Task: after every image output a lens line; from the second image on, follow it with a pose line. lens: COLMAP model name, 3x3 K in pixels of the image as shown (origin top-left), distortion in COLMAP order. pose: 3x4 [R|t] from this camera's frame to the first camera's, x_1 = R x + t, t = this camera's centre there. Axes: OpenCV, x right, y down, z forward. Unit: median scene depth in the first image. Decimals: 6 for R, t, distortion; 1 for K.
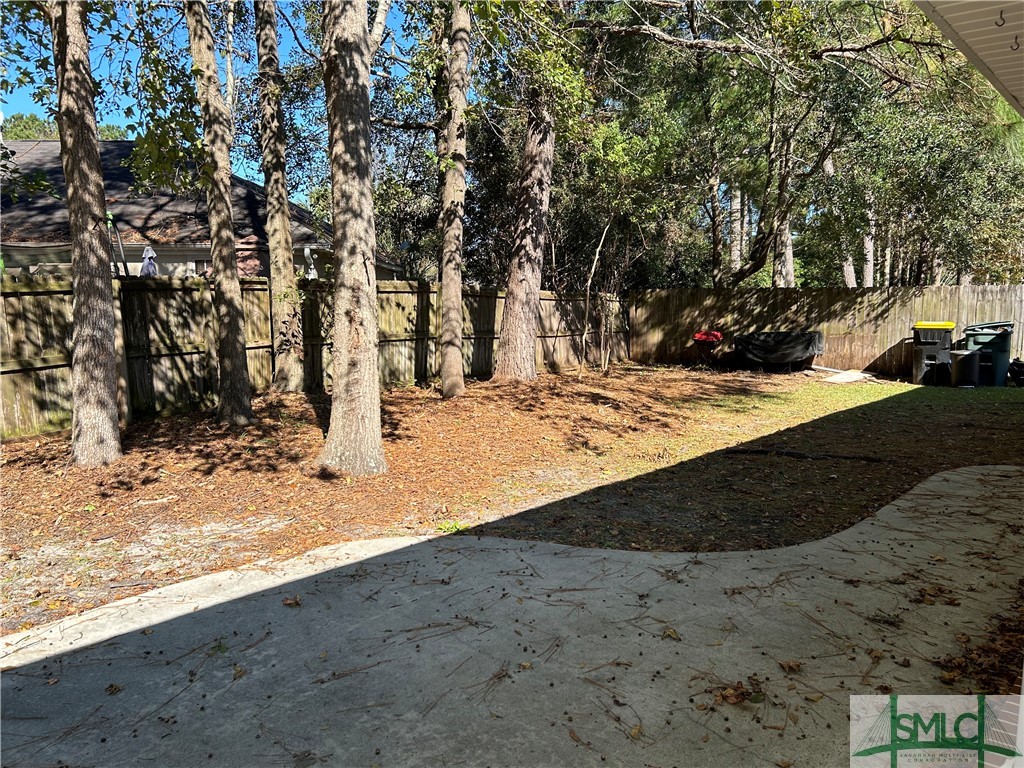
lens RADIAL K [[775.7, 0, 514.4], [0, 775.7, 395.4], [0, 0, 1]] dist [0.002857, 0.007715]
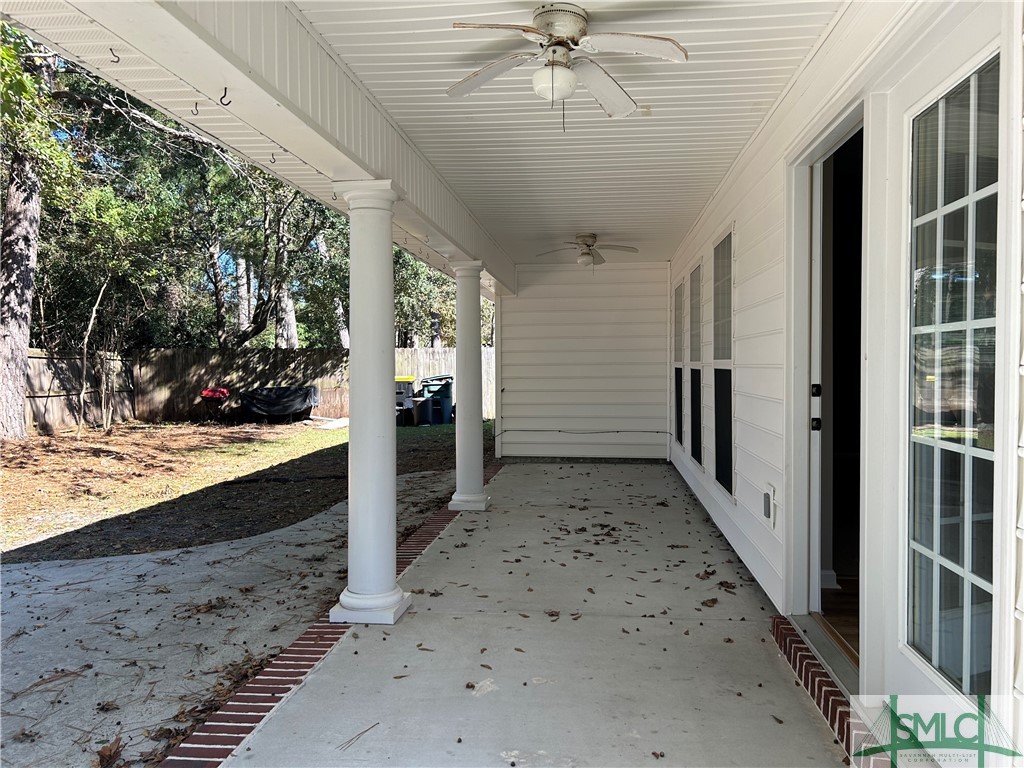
lens RADIAL K [[775.7, 0, 514.4], [0, 775.7, 395.4], [0, 0, 1]] dist [0.002857, 0.007715]
pose [[0.826304, -0.023168, 0.562748, -0.011346], [0.068432, 0.995881, -0.059481, 0.020867], [-0.559052, 0.087659, 0.824486, -0.118094]]
